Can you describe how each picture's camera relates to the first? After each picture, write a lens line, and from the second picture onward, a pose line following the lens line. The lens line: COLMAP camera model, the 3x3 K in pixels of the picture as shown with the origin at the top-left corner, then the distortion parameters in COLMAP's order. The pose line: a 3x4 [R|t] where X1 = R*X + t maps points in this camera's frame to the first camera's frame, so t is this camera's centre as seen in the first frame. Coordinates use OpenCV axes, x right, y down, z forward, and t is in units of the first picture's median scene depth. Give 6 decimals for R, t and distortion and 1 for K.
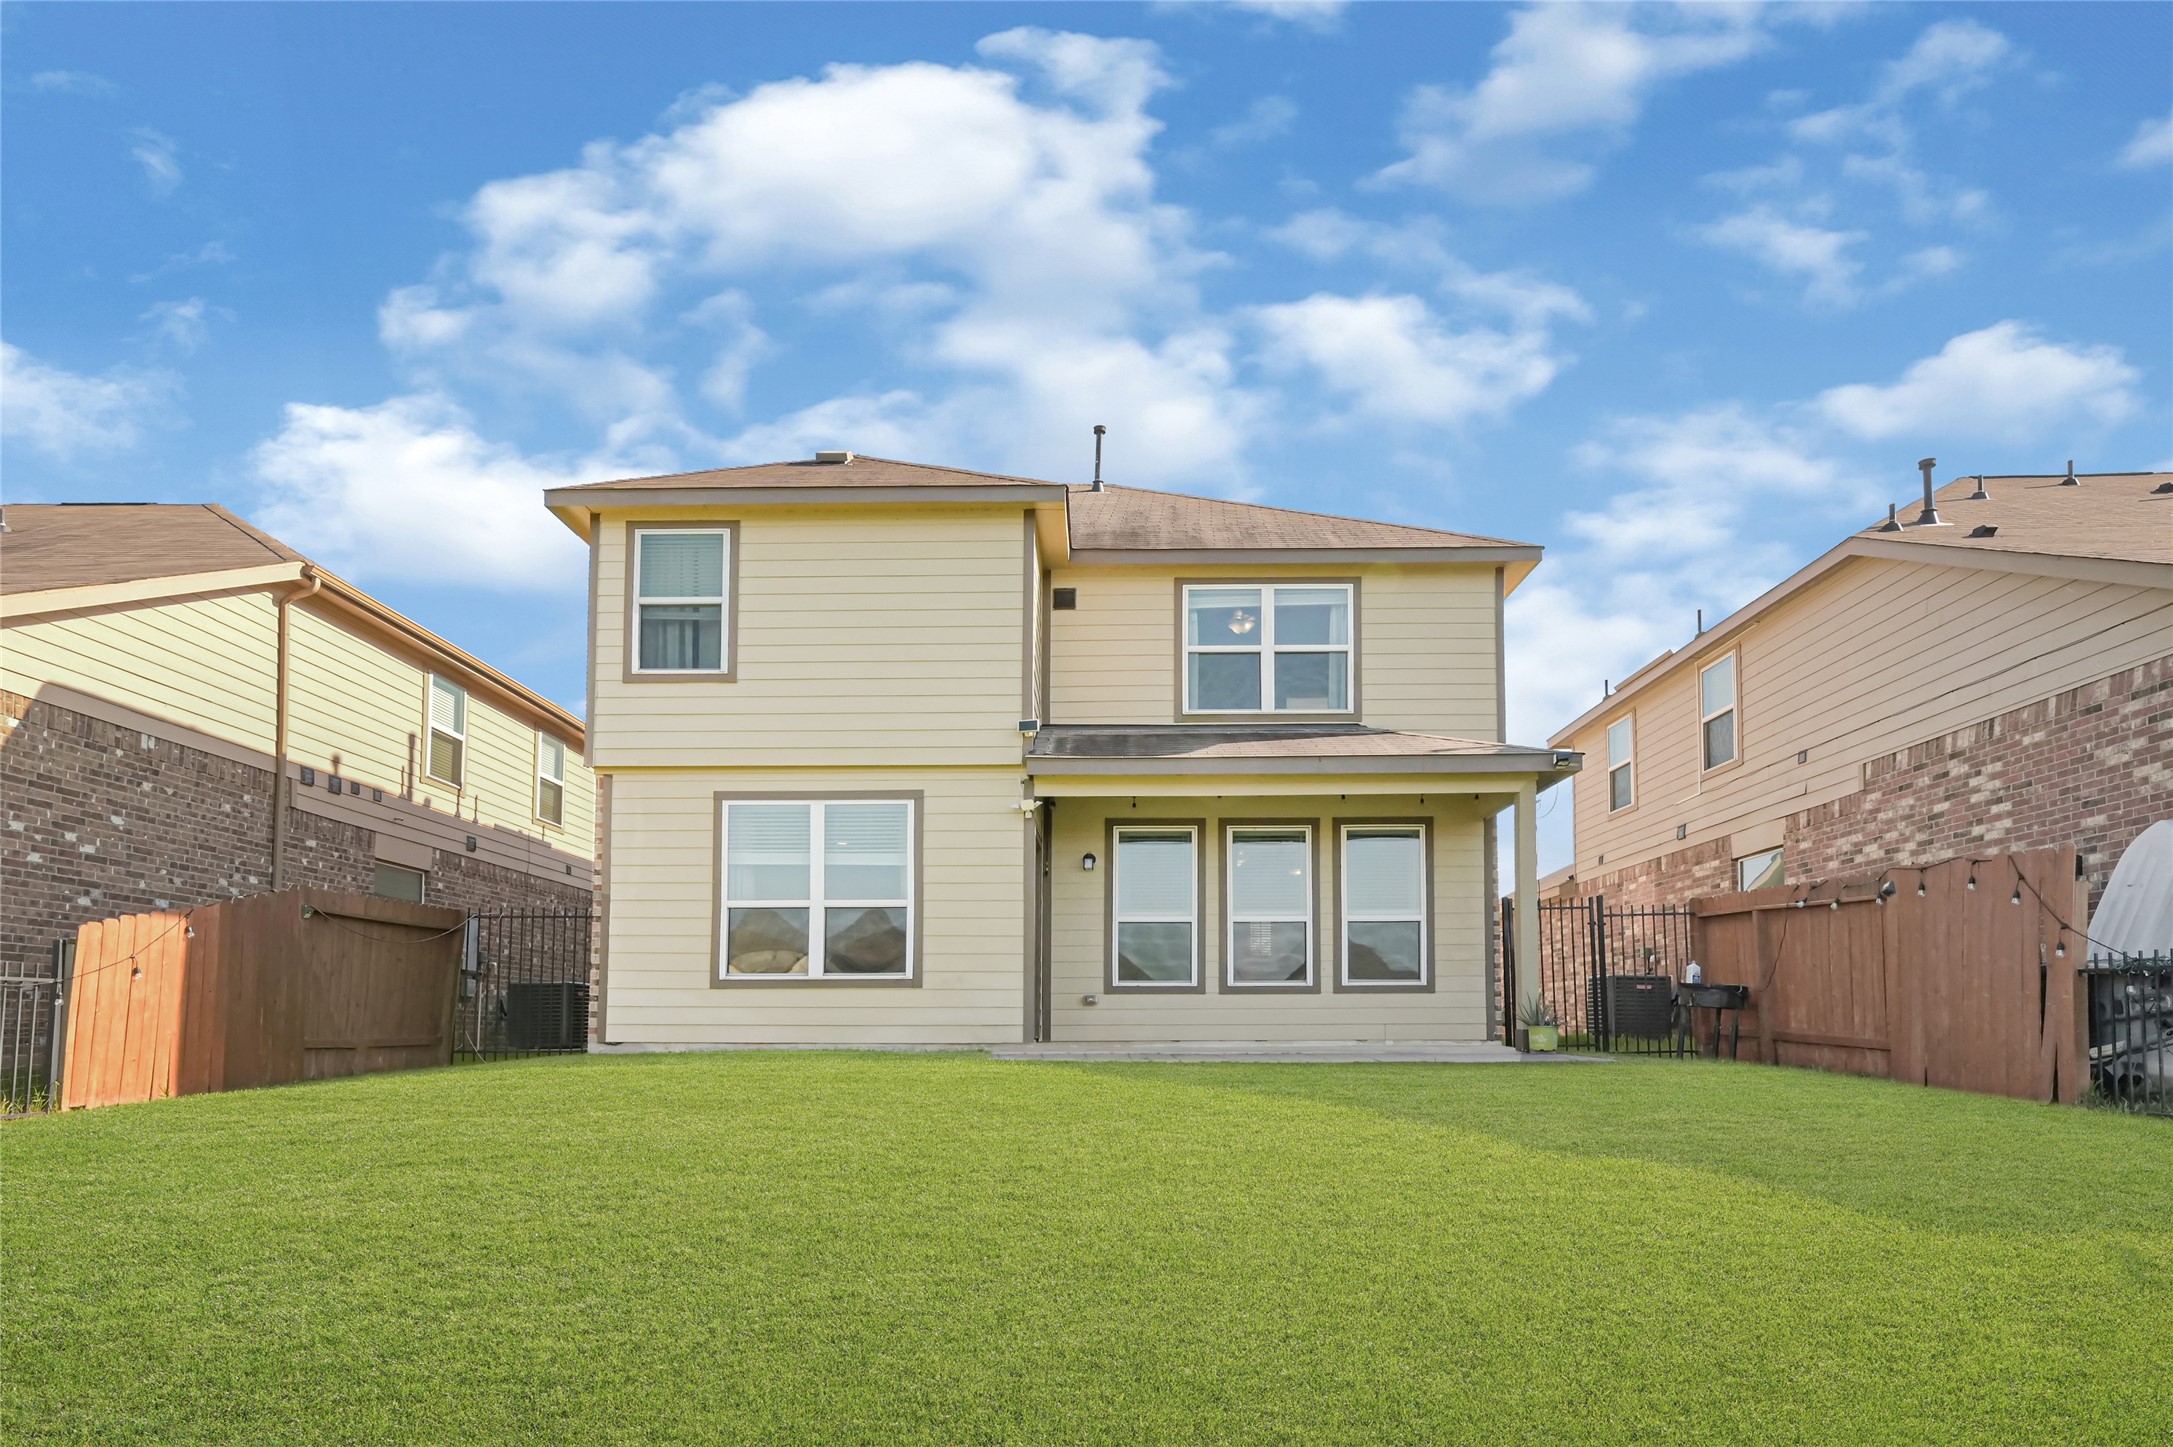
lens RADIAL K [[1188.3, 0, 1087.7], [0, 1188.3, 821.3], [0, 0, 1]] dist [0.027736, 0.000821]
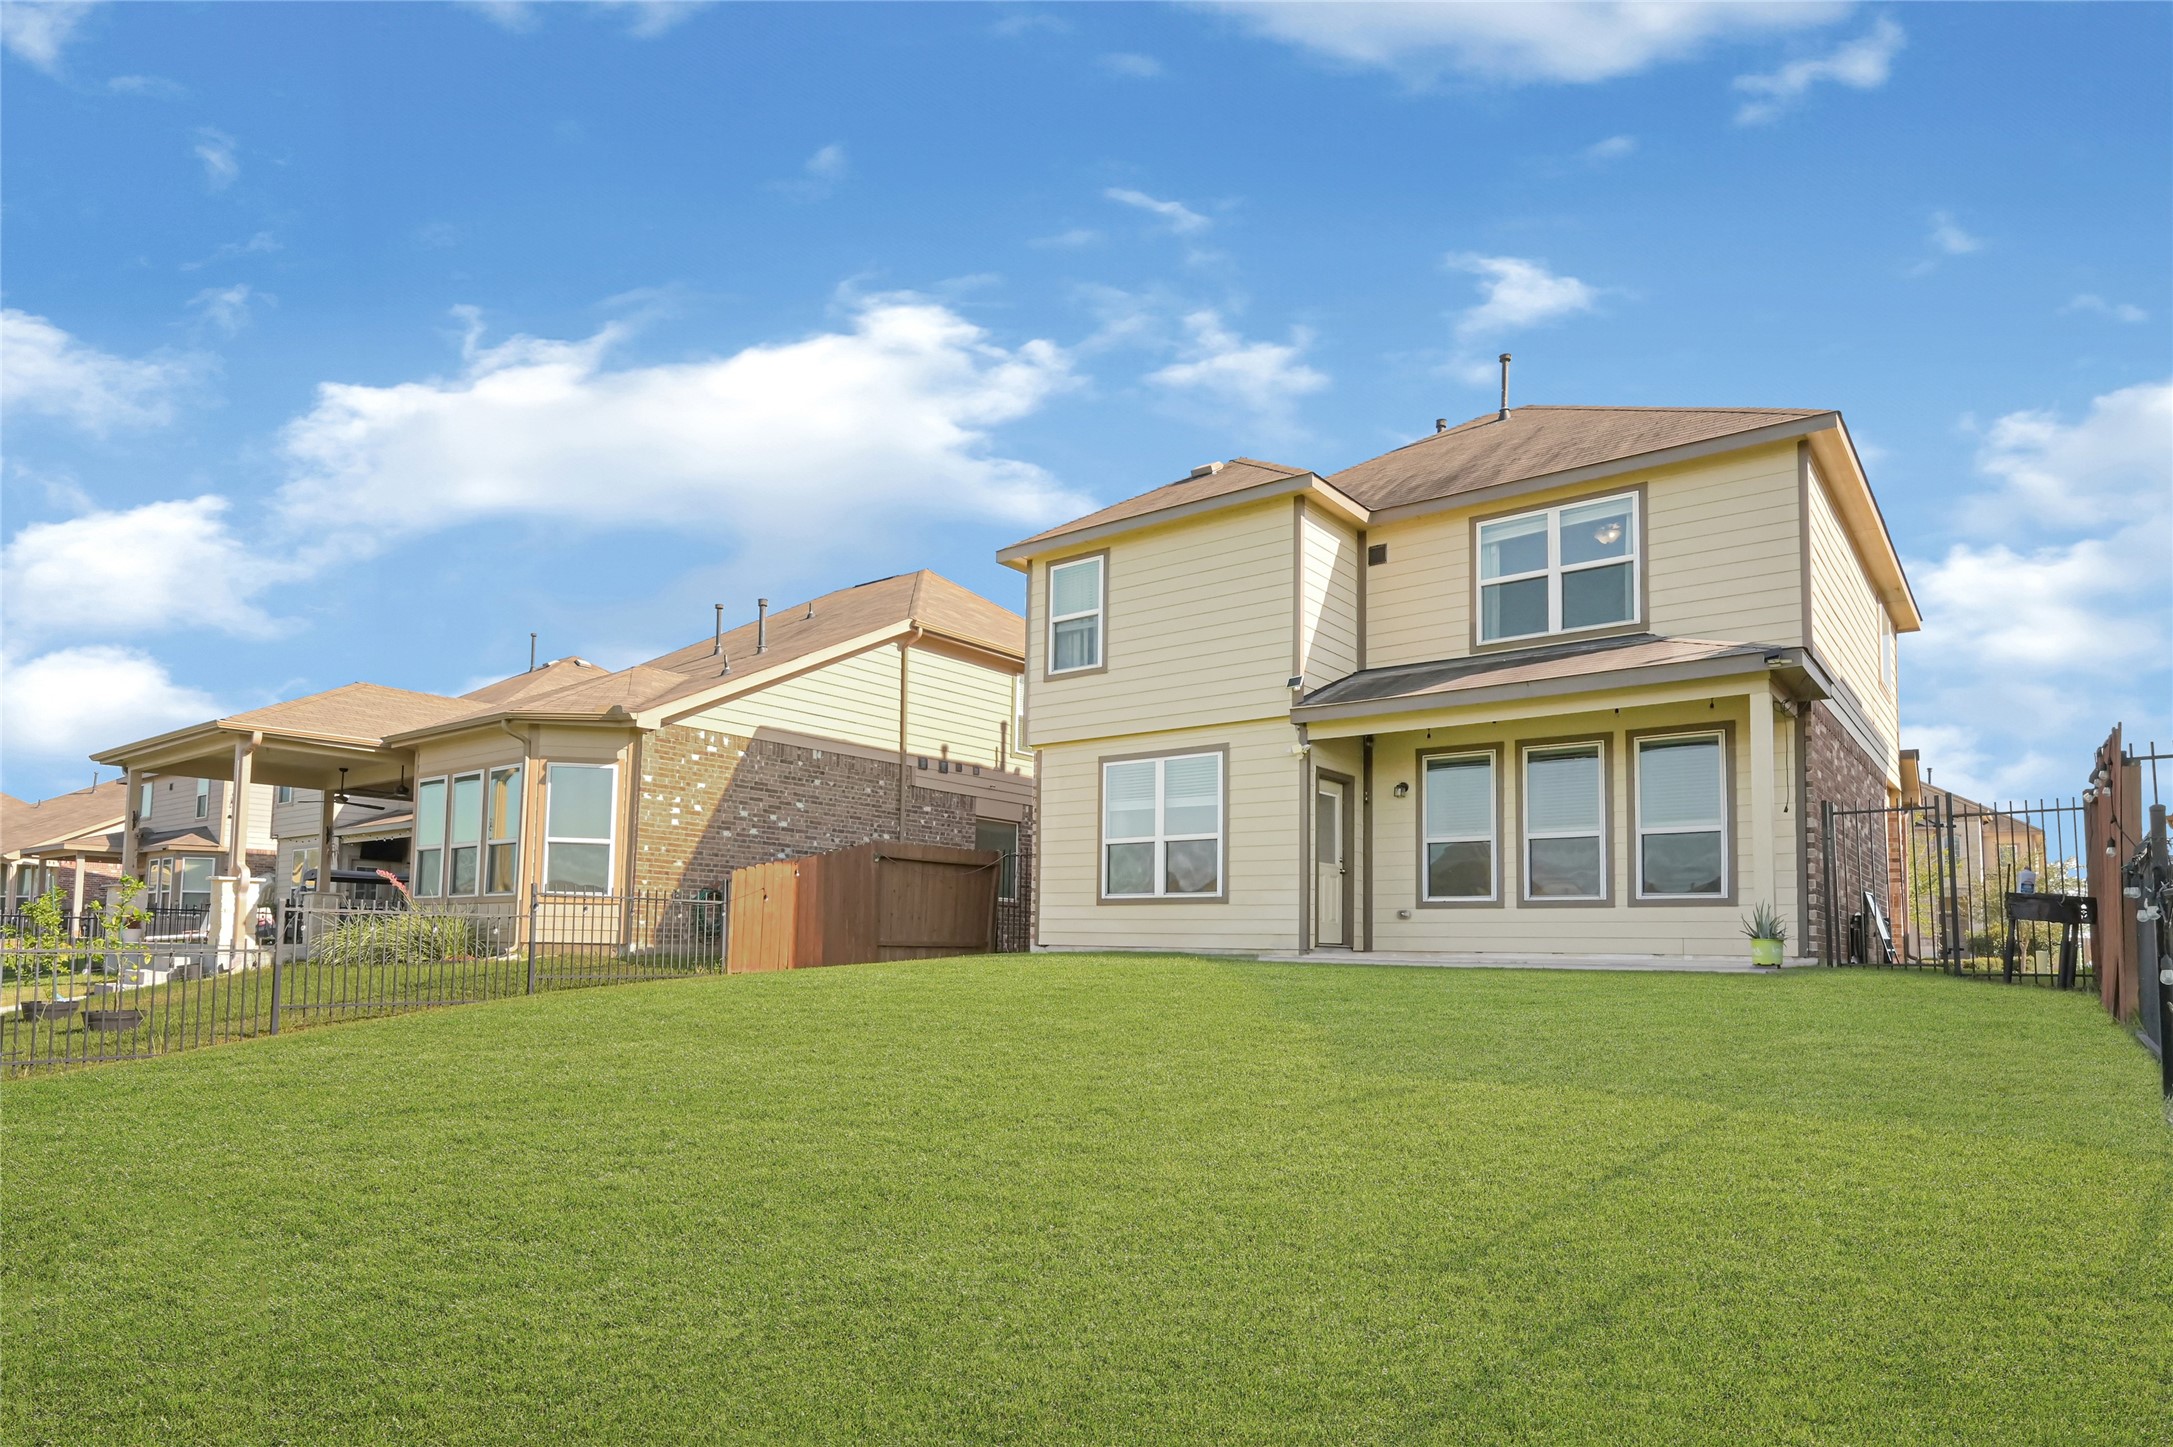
lens RADIAL K [[1219.0, 0, 1086.5], [0, 1219.0, 723.5], [0, 0, 1]] dist [0.046635, 0.000346]
pose [[0.803432, -0.096702, -0.587491, 0.453639], [0.088841, 0.995147, -0.042307, -0.005547], [0.588731, -0.018202, 0.808124, -0.099030]]
